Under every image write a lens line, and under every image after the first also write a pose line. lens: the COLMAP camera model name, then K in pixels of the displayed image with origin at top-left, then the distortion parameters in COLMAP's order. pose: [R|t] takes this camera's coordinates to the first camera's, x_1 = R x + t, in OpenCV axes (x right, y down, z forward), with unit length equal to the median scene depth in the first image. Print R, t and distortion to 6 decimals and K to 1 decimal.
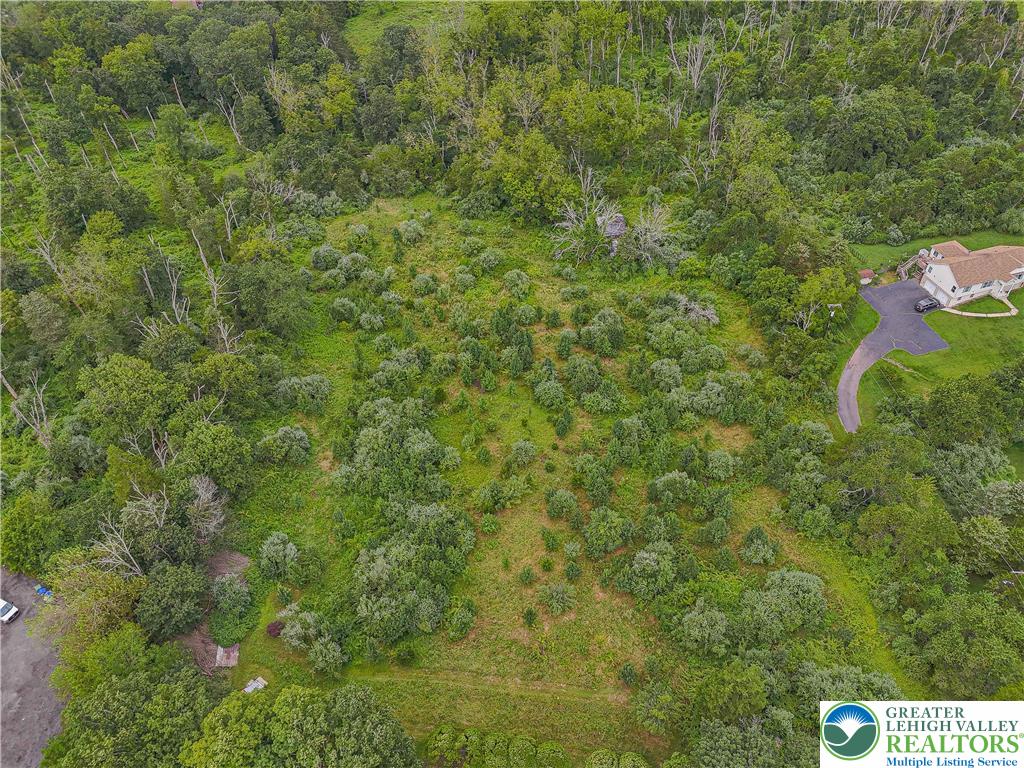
lens RADIAL K [[752.5, 0, 512.0], [0, 752.5, 384.0], [0, 0, 1]] dist [0.104532, -0.117308]
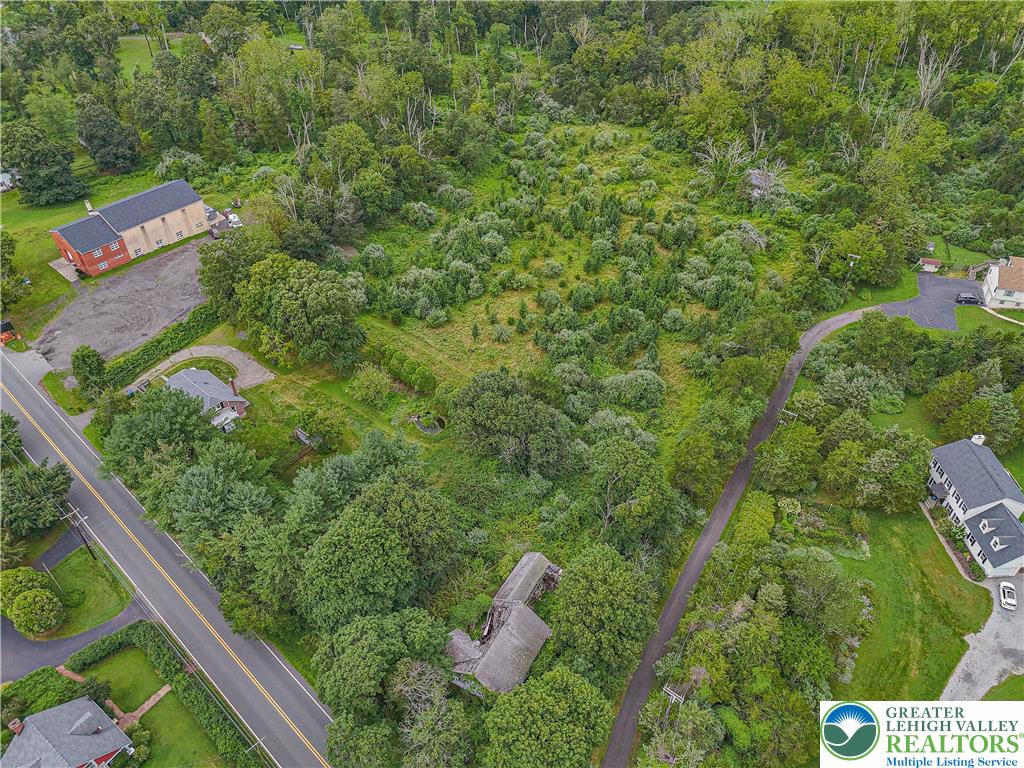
lens RADIAL K [[752.5, 0, 512.0], [0, 752.5, 384.0], [0, 0, 1]] dist [0.104532, -0.117308]
pose [[0.830383, 0.376772, -0.410495, 0.499374], [-0.392371, 0.918484, 0.049310, 0.203582], [0.395612, 0.120120, 0.910529, -0.213220]]
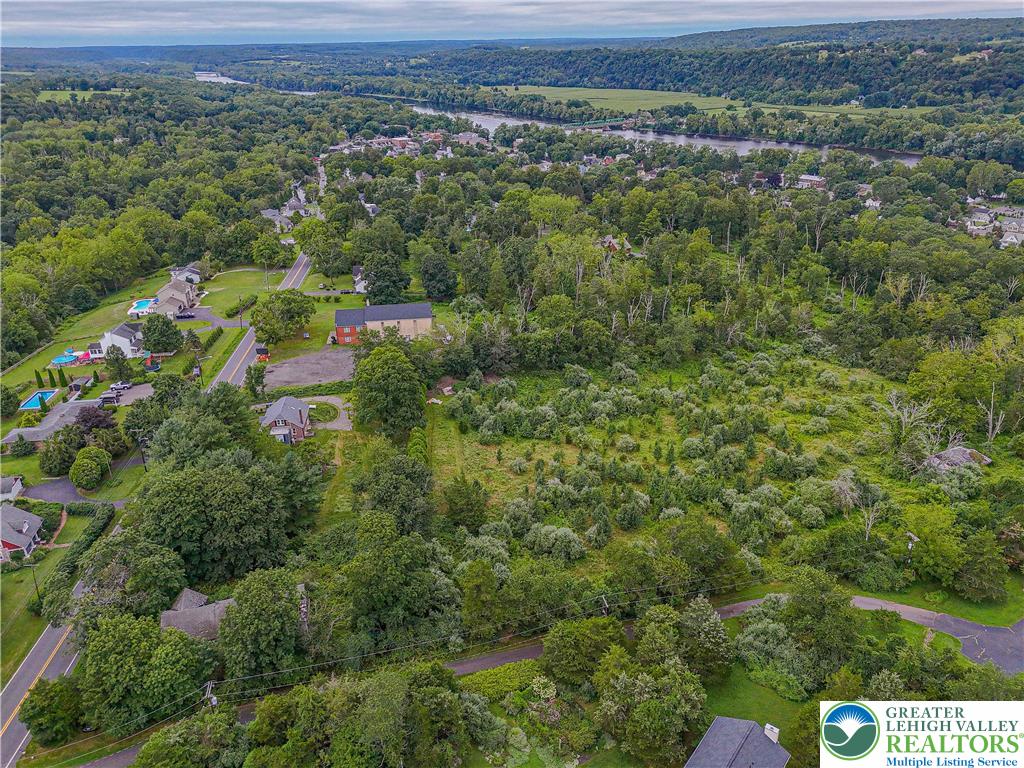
lens RADIAL K [[752.5, 0, 512.0], [0, 752.5, 384.0], [0, 0, 1]] dist [0.104532, -0.117308]
pose [[0.259083, 0.408892, -0.875034, 0.959521], [-0.665665, 0.732032, 0.144977, -0.042497], [0.699833, 0.544919, 0.461842, 0.103018]]
